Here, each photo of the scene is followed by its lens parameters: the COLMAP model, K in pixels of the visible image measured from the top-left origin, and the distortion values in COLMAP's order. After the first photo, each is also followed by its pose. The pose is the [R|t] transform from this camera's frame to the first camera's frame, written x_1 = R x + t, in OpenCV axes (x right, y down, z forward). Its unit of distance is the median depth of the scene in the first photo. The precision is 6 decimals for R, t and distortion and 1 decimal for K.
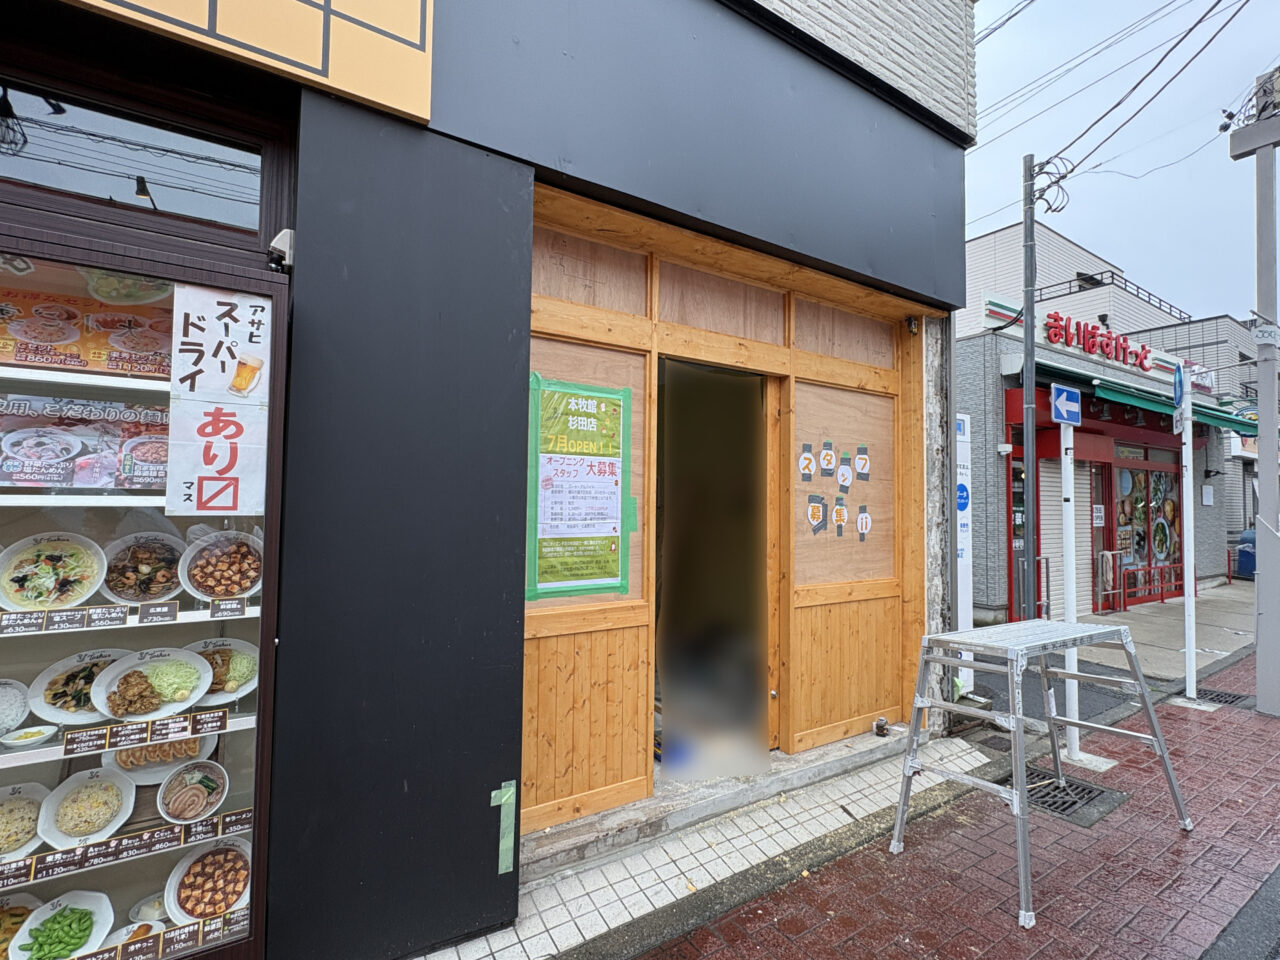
lens RADIAL K [[599.6, 0, 639.5], [0, 599.6, 478.6], [0, 0, 1]] dist [-0.000450, -0.000686]
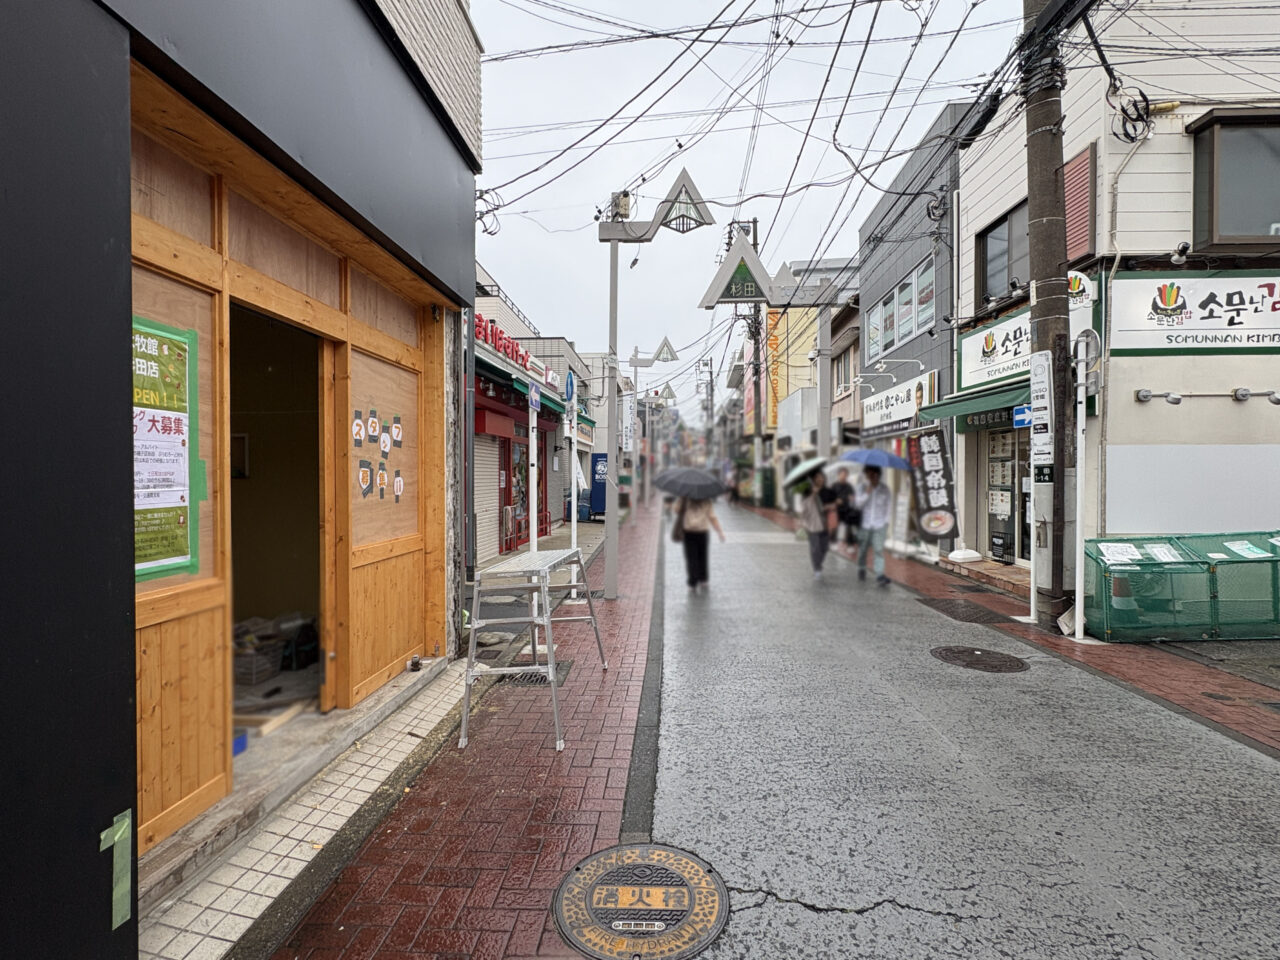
lens RADIAL K [[599.6, 0, 636.3], [0, 599.6, 478.6], [0, 0, 1]] dist [-0.000450, -0.000686]
pose [[0.595560, -0.019066, 0.803085, -0.325703], [-0.021480, 0.998983, 0.039647, 0.009838], [-0.803024, -0.040862, 0.594545, -0.005173]]
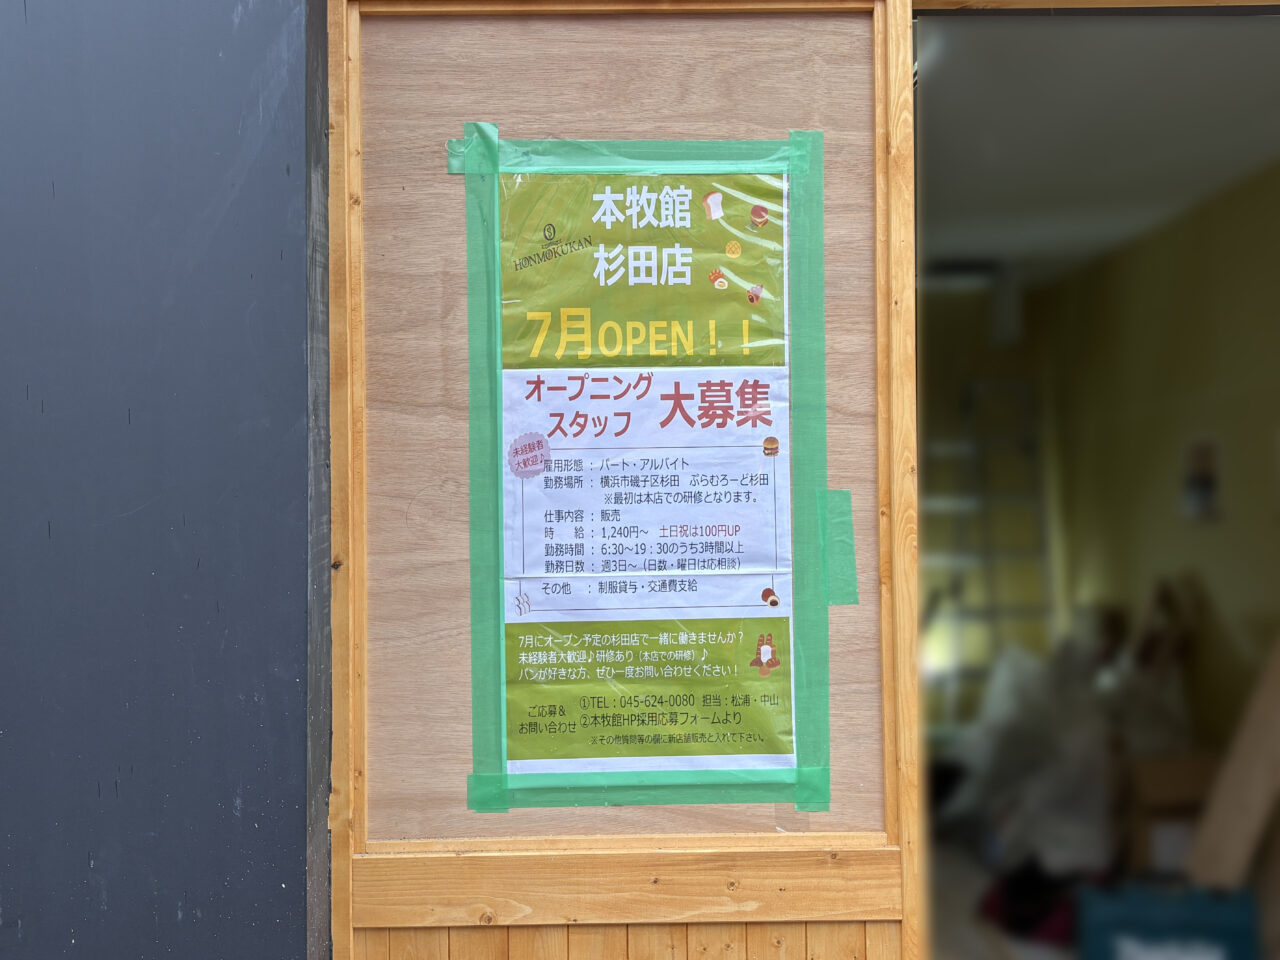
lens RADIAL K [[1410.7, 0, 640.3], [0, 1410.7, 480.1], [0, 0, 1]] dist [0.133028, 0.000000]
pose [[0.855379, -0.031903, -0.517019, 0.273277], [0.043242, 0.999016, 0.009898, 0.013889], [0.516195, -0.030823, 0.855916, 0.331653]]
